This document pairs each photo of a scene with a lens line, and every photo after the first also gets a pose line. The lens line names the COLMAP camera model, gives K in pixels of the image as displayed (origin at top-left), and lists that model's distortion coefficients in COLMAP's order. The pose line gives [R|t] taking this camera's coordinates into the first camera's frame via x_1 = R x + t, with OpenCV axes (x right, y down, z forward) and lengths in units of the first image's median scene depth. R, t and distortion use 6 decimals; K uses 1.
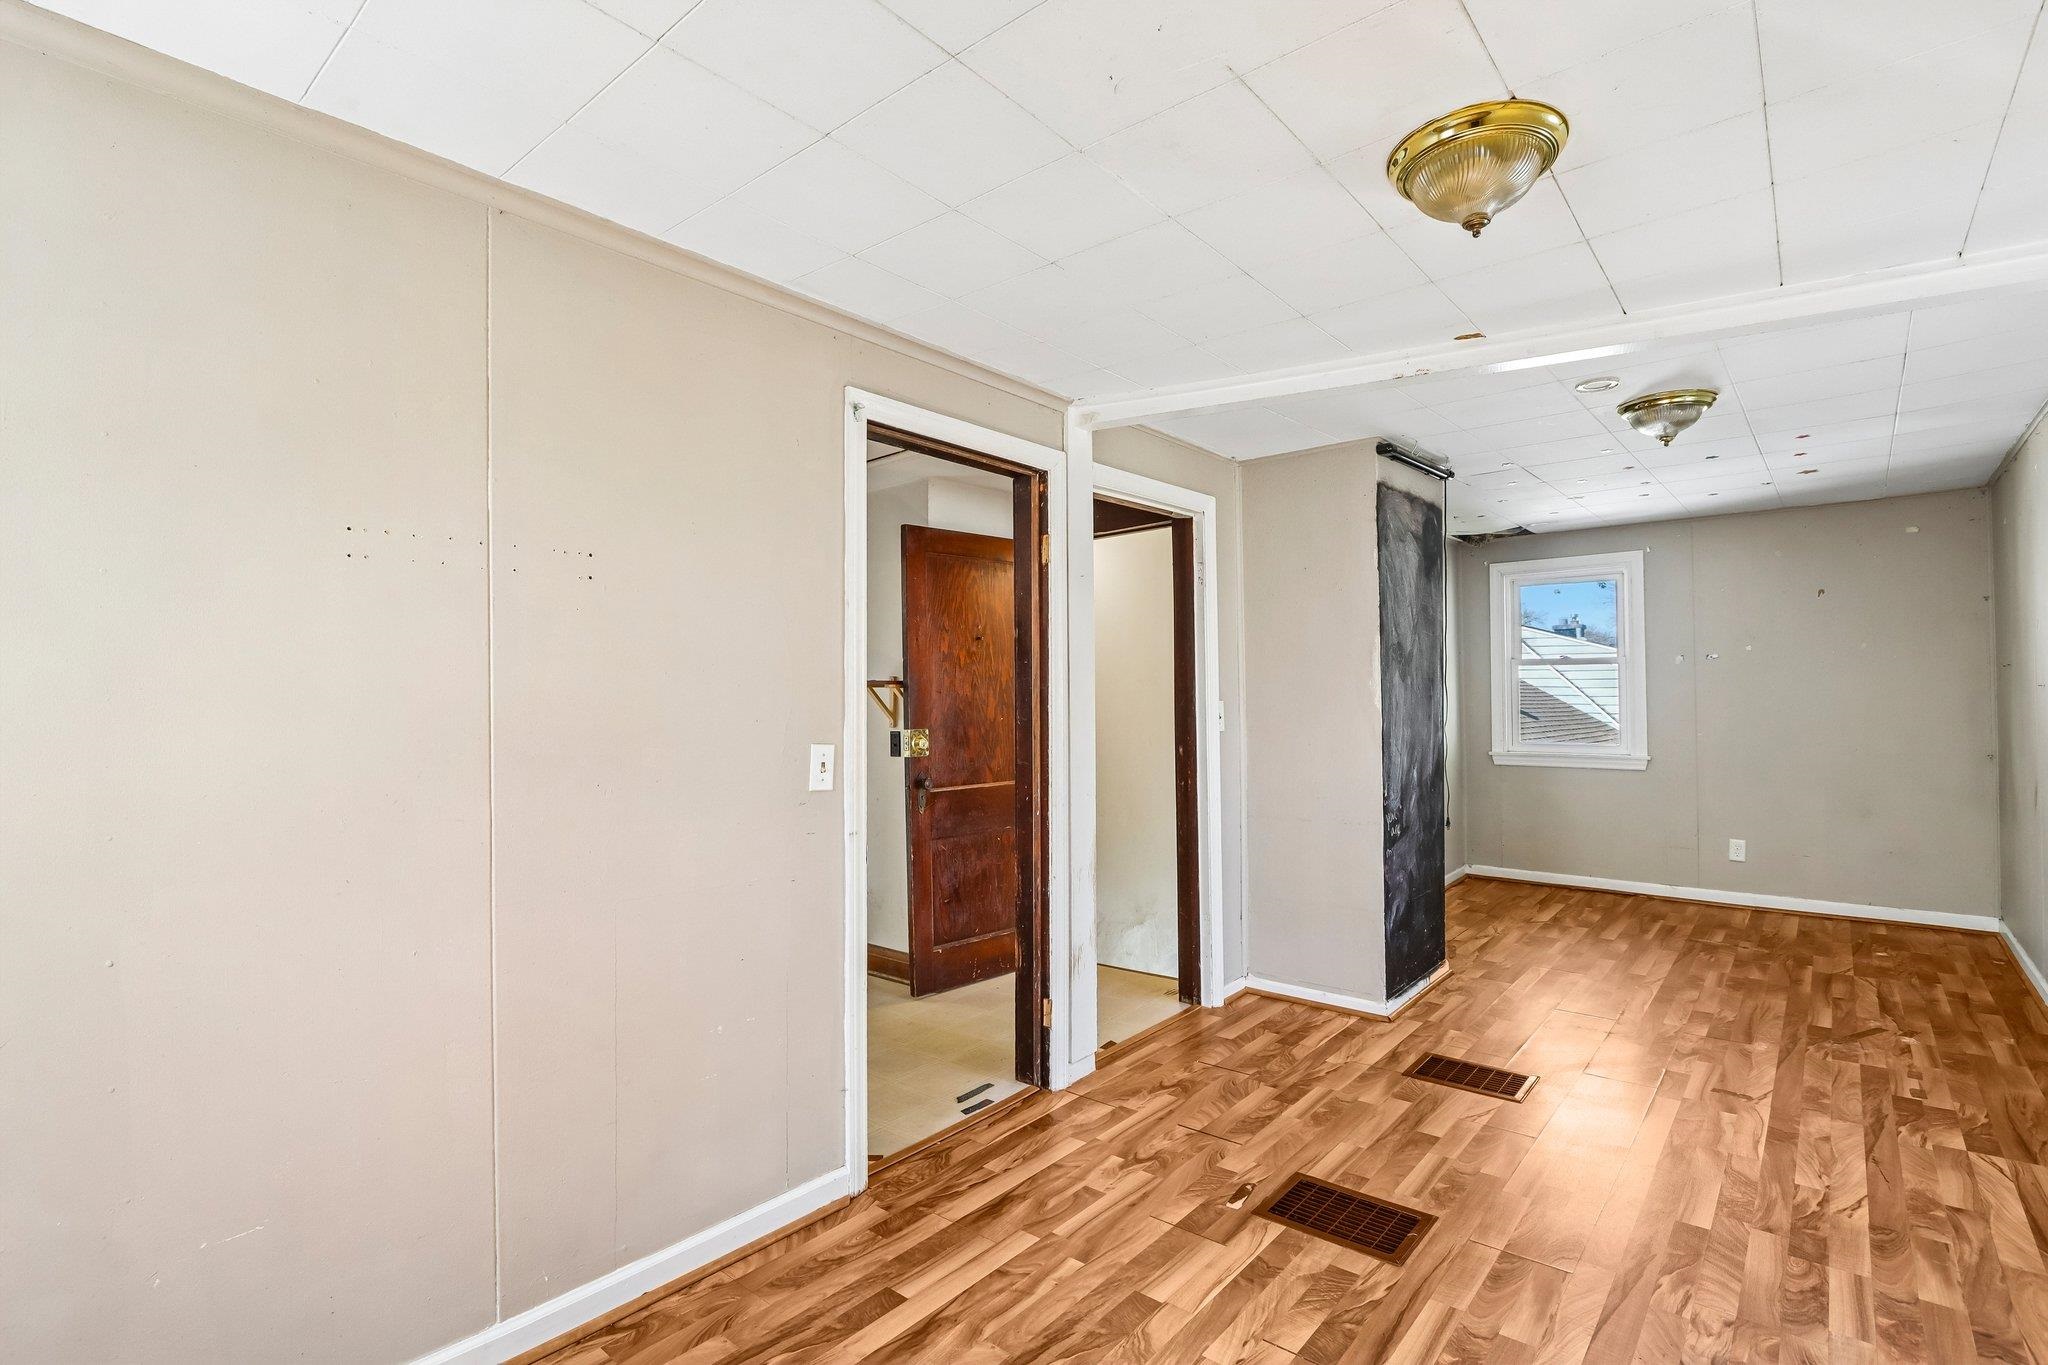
lens RADIAL K [[947.6, 0, 1032.3], [0, 947.6, 693.6], [0, 0, 1]] dist [-0.004246, 0.000424]
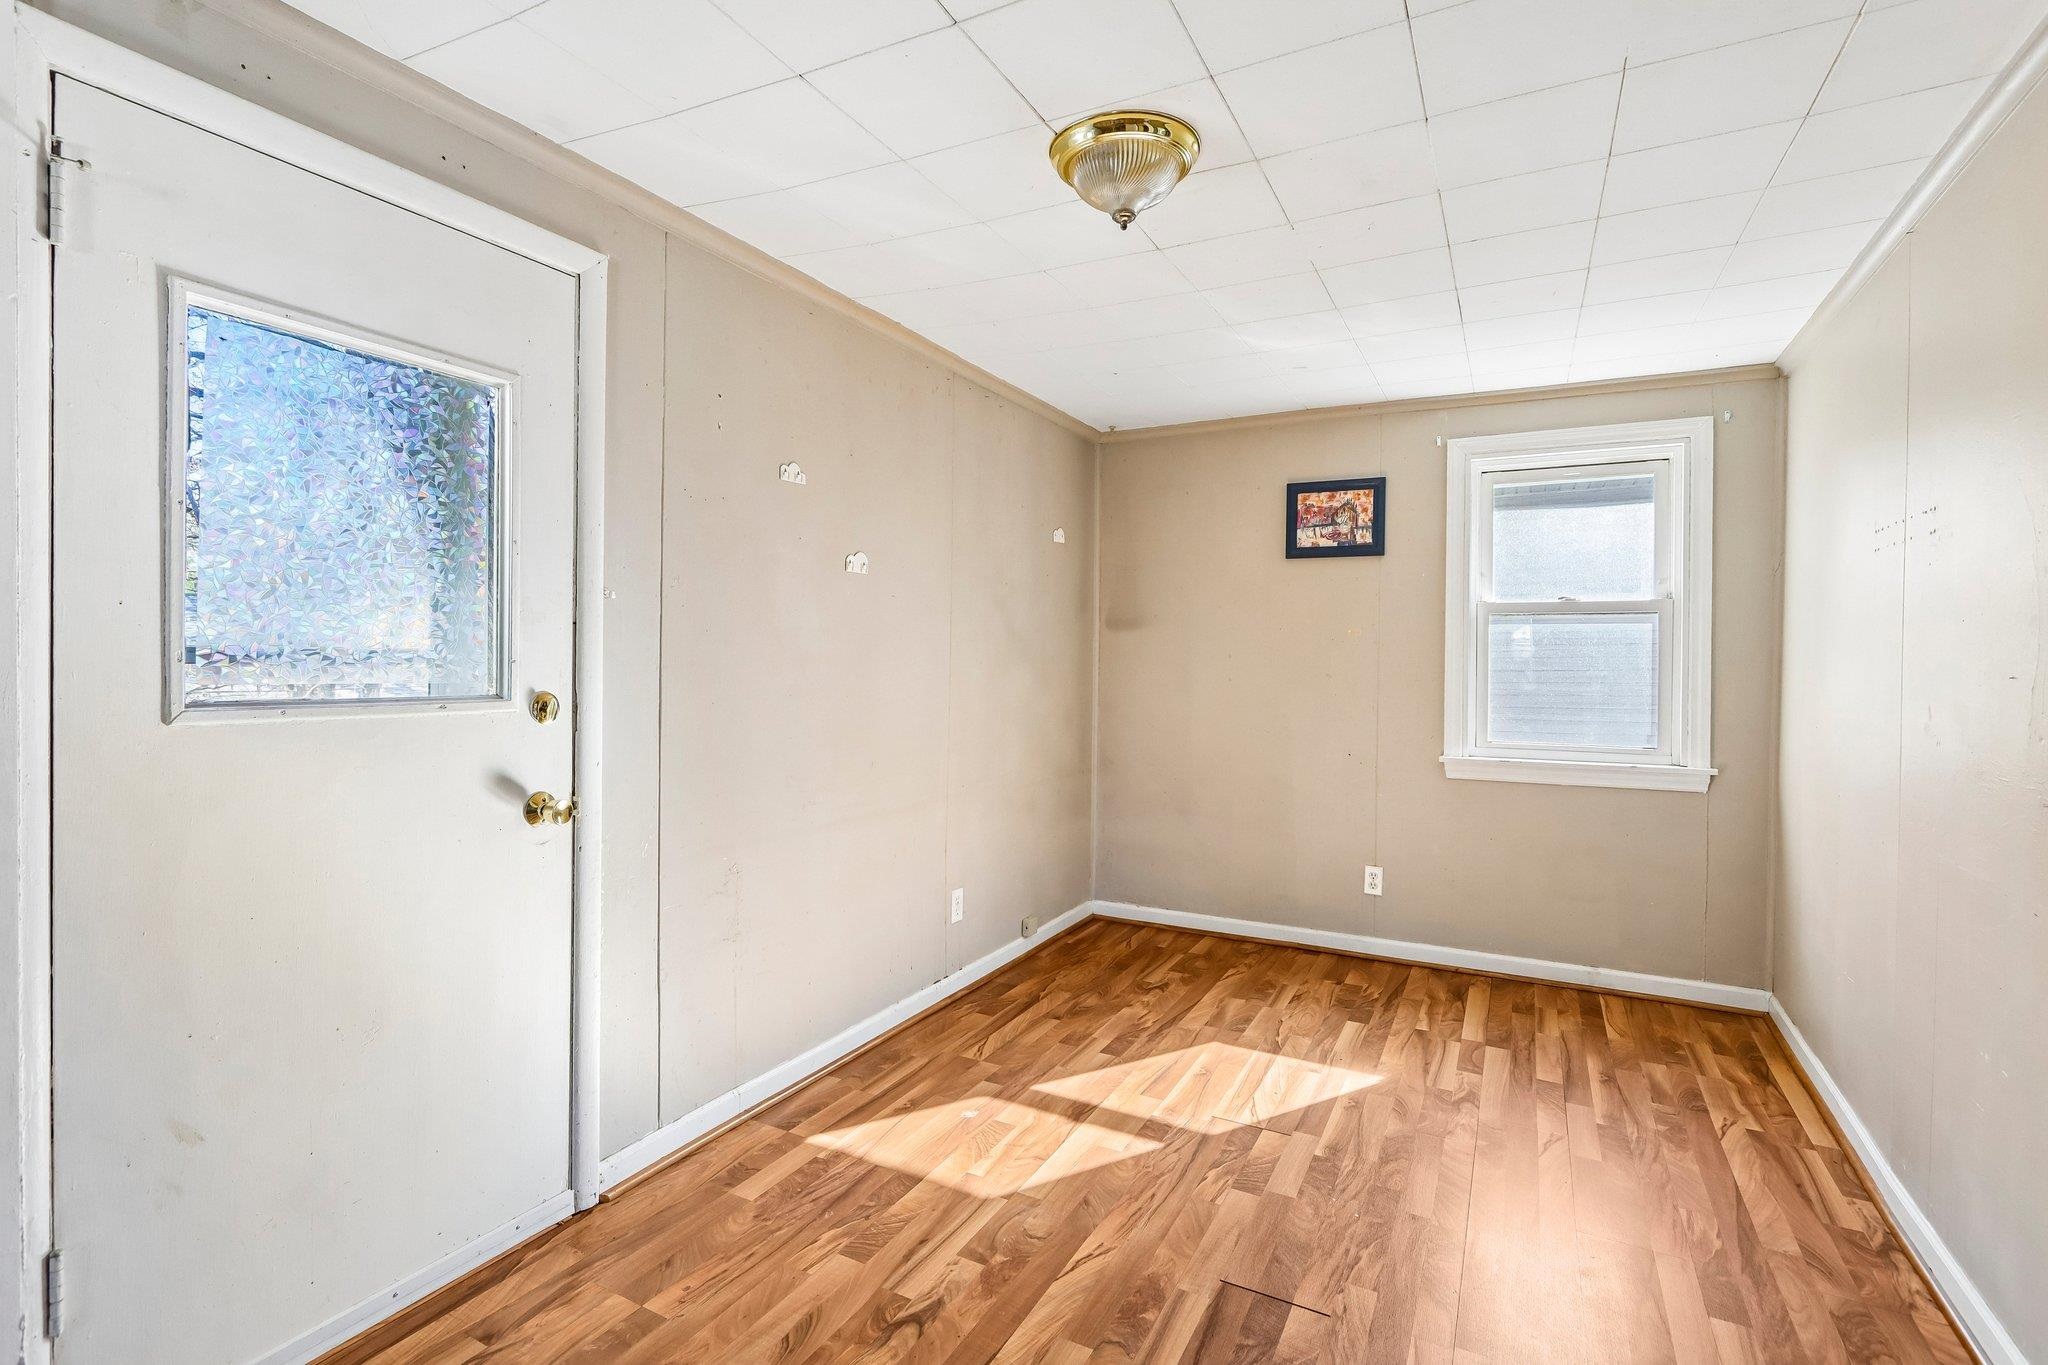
lens RADIAL K [[957.4, 0, 1023.3], [0, 957.4, 671.4], [0, 0, 1]] dist [-0.012595, 0.001000]
pose [[-0.975696, -0.000519, -0.219128, 0.531574], [-0.002970, 0.999937, 0.010859, 0.013734], [0.219108, 0.011246, -0.975636, 1.306402]]
